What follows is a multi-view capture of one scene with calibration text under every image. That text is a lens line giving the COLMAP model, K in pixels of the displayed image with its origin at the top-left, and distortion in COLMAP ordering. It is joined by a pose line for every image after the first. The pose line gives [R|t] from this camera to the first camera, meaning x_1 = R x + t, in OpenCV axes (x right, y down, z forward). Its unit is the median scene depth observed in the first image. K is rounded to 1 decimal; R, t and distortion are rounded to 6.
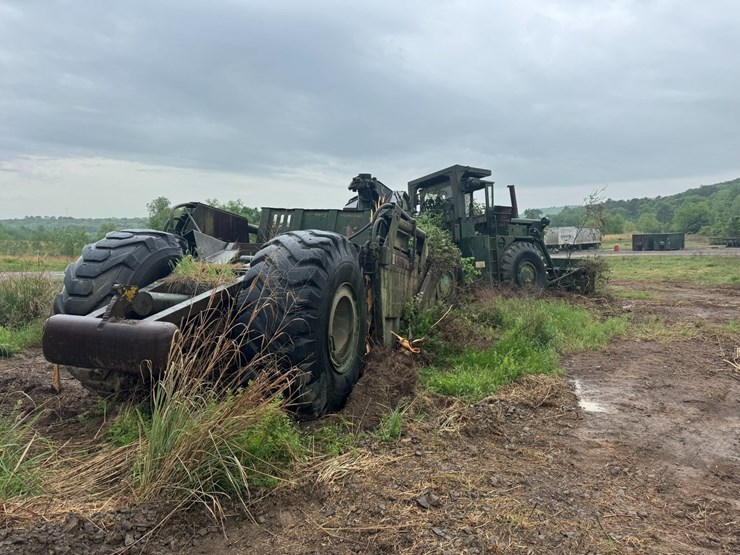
lens RADIAL K [[533.3, 0, 369.1], [0, 533.3, 277.5], [0, 0, 1]] dist [0.013593, -0.013779]
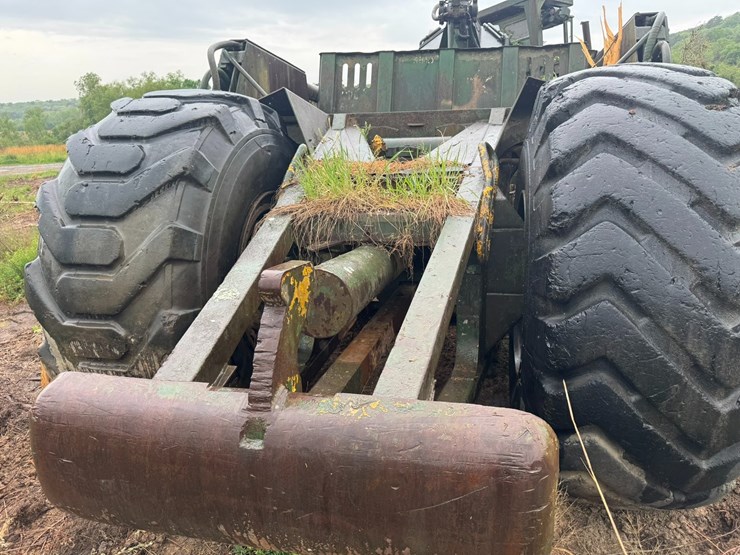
lens RADIAL K [[533.3, 0, 370.8], [0, 533.3, 276.7], [0, 0, 1]] dist [0.013593, -0.013779]
pose [[0.994332, -0.079713, 0.070353, -0.334775], [0.061244, 0.970343, 0.233845, -0.035985], [-0.086907, -0.228211, 0.969725, 0.549286]]
